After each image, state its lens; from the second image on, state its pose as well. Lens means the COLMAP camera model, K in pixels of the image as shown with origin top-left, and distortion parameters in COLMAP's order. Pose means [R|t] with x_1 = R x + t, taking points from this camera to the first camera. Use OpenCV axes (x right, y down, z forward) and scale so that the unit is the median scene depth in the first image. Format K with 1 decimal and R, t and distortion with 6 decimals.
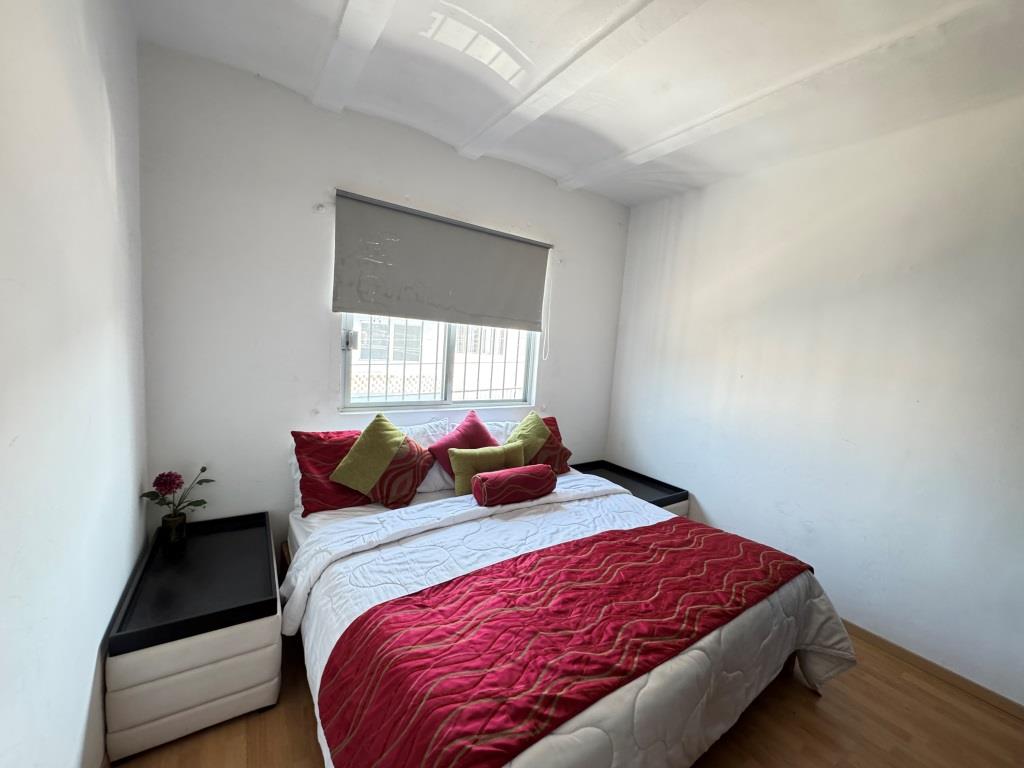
lens RADIAL K [[410.4, 0, 508.7], [0, 410.4, 383.7], [0, 0, 1]] dist [-0.002304, -0.000130]
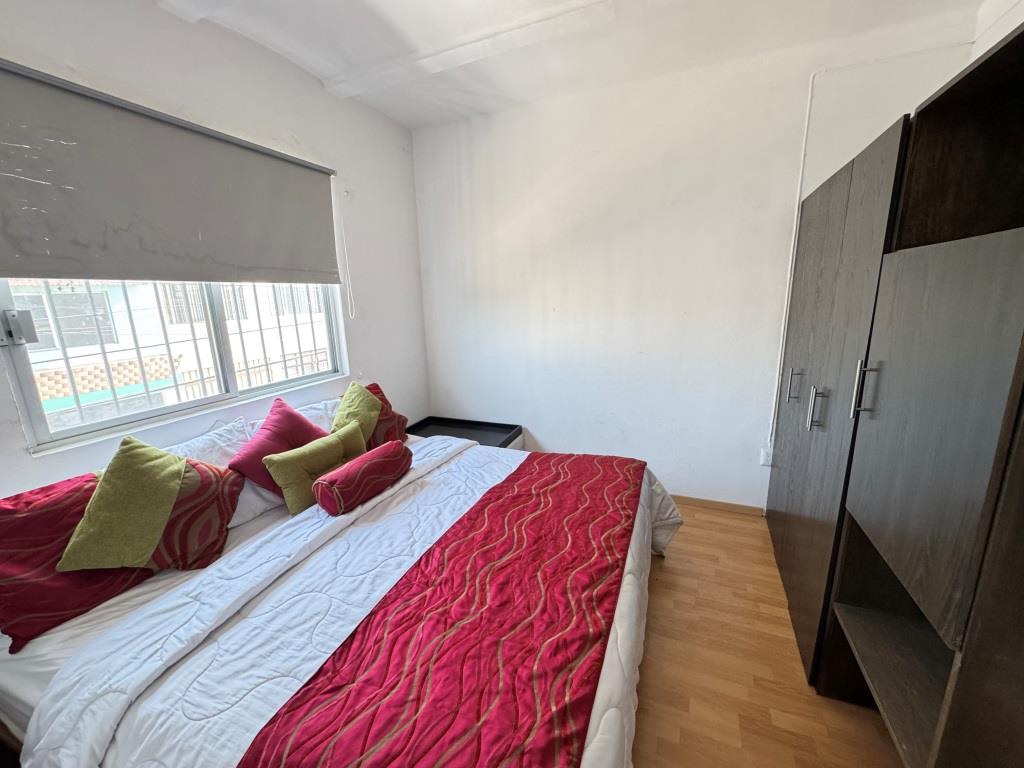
lens RADIAL K [[410.4, 0, 508.7], [0, 410.4, 383.7], [0, 0, 1]] dist [-0.002304, -0.000130]
pose [[0.835196, -0.210178, 0.508206, -0.160688], [0.144145, 0.975445, 0.166523, -0.035349], [-0.530726, -0.065824, 0.844983, 0.213623]]
